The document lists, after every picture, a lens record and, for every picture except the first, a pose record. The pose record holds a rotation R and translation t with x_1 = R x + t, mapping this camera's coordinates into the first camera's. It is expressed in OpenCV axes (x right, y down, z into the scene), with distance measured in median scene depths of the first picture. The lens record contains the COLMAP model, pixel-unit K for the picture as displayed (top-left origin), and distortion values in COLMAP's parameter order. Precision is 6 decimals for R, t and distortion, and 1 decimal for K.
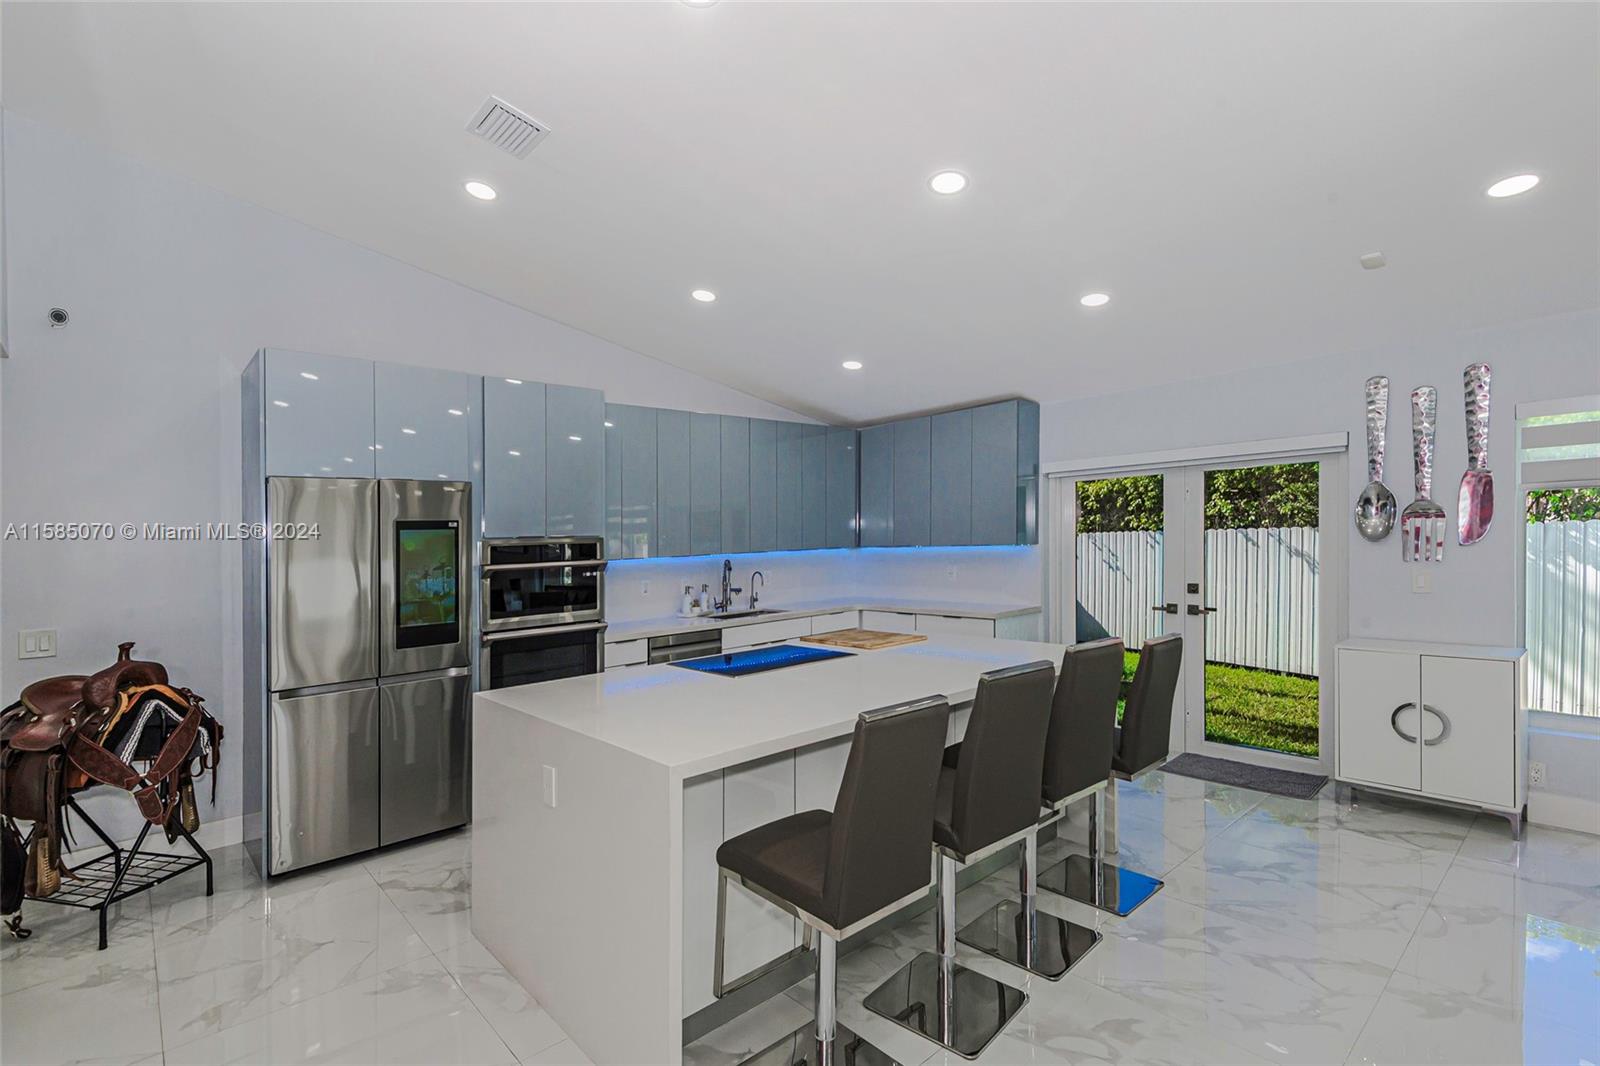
lens RADIAL K [[754.5, 0, 748.1], [0, 754.5, 537.7], [0, 0, 1]] dist [0.017286, -0.007155]
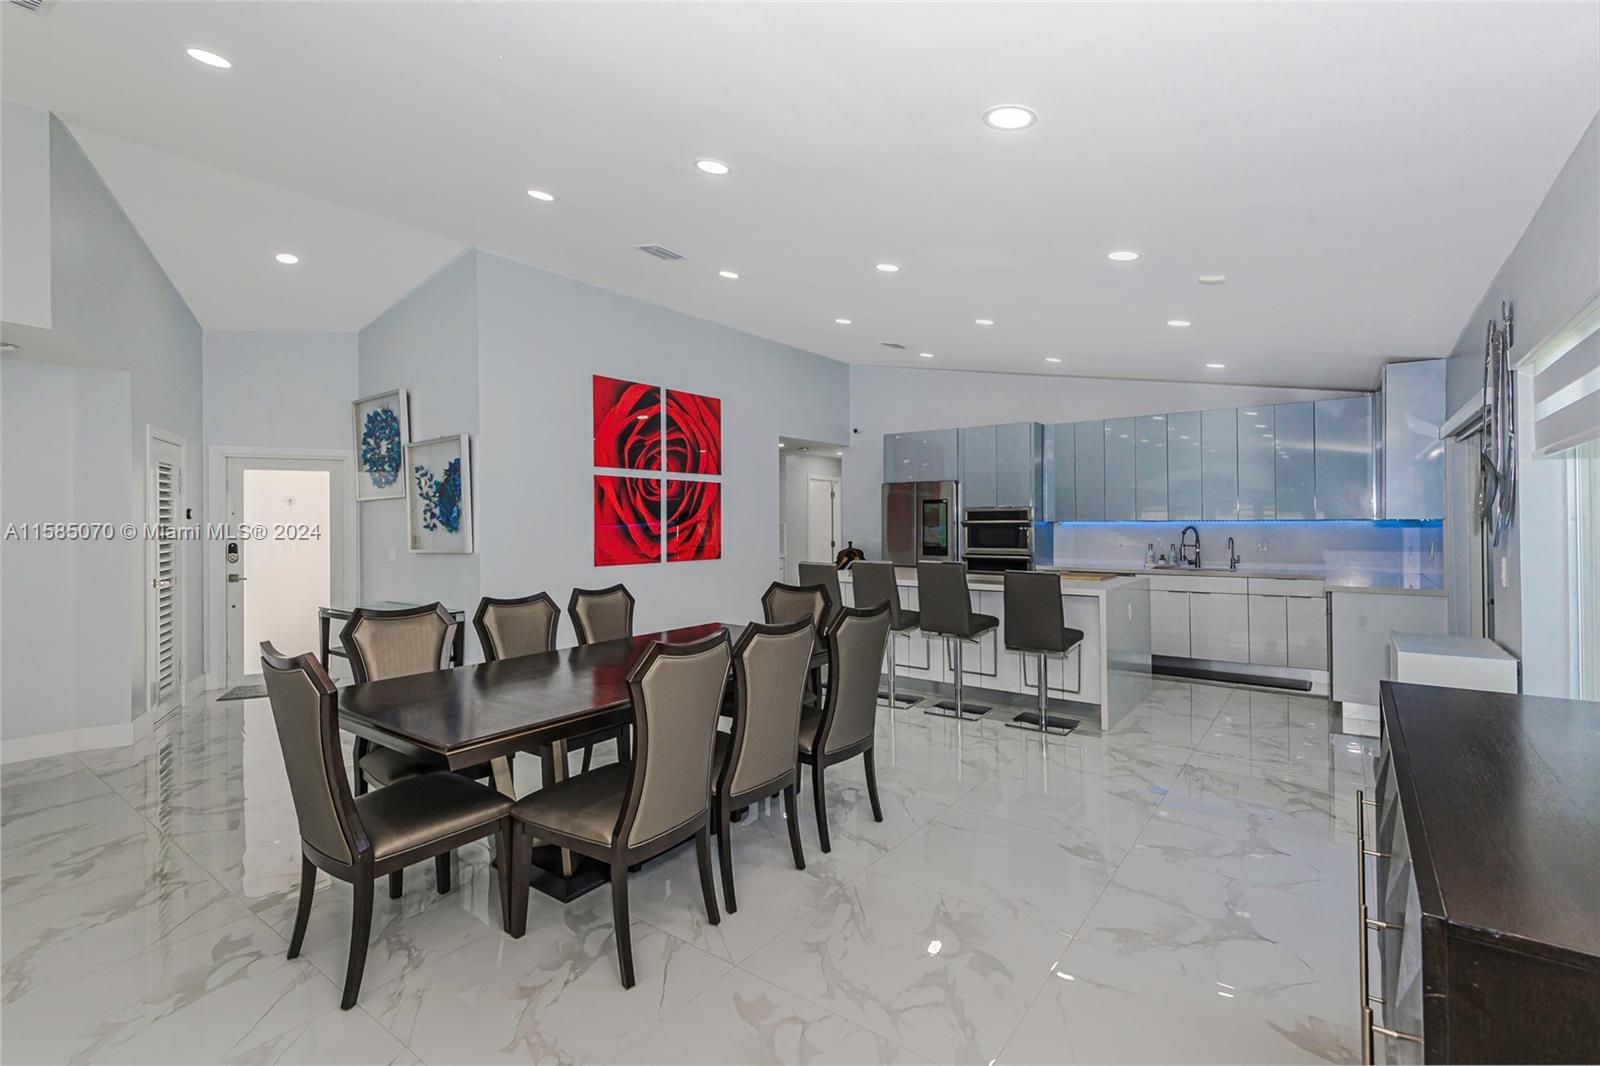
lens RADIAL K [[751.4, 0, 759.6], [0, 751.4, 509.1], [0, 0, 1]] dist [0.037903, -0.000139]
pose [[0.191661, 0.011075, -0.981399, 1.549949], [-0.001854, 0.999939, 0.010922, -0.016022], [0.981459, -0.000273, 0.191670, 0.064448]]
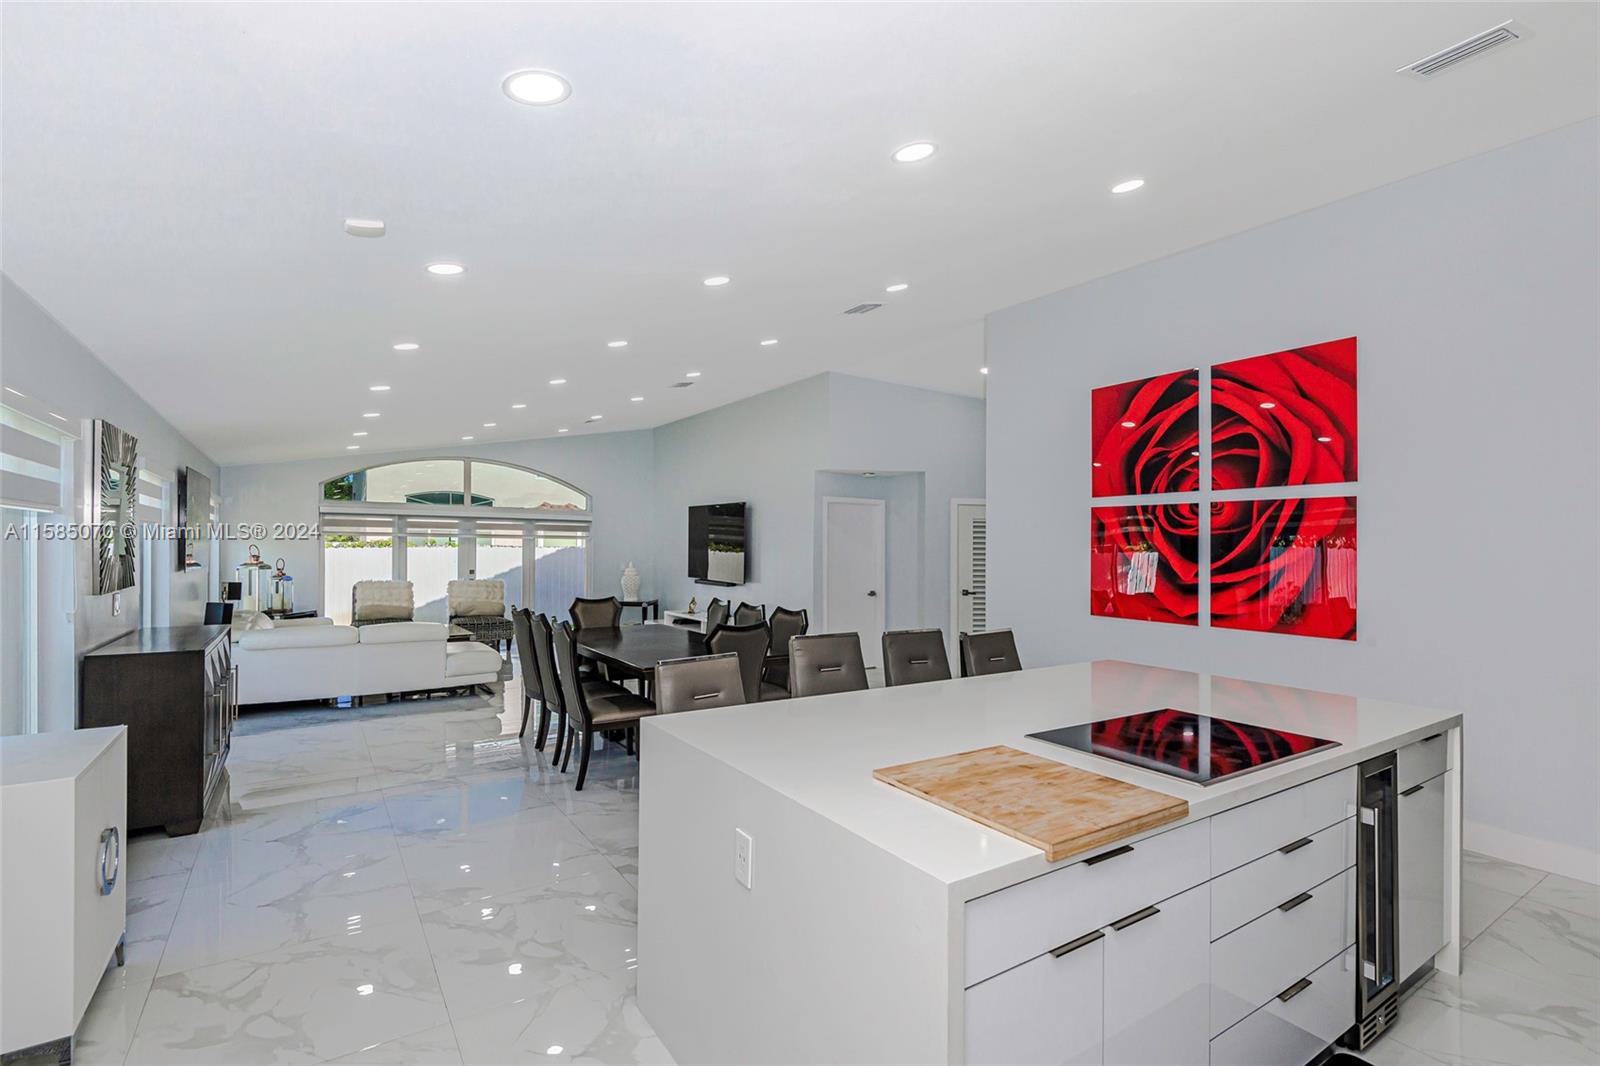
lens RADIAL K [[728.4, 0, 800.0], [0, 728.4, 533.0], [0, 0, 1]] dist [-0.000864, -0.001478]
pose [[-0.993881, 0.013032, 0.109684, 0.255064], [0.009824, 0.999510, -0.029733, 0.009754], [-0.110018, -0.028474, -0.993522, 1.412806]]
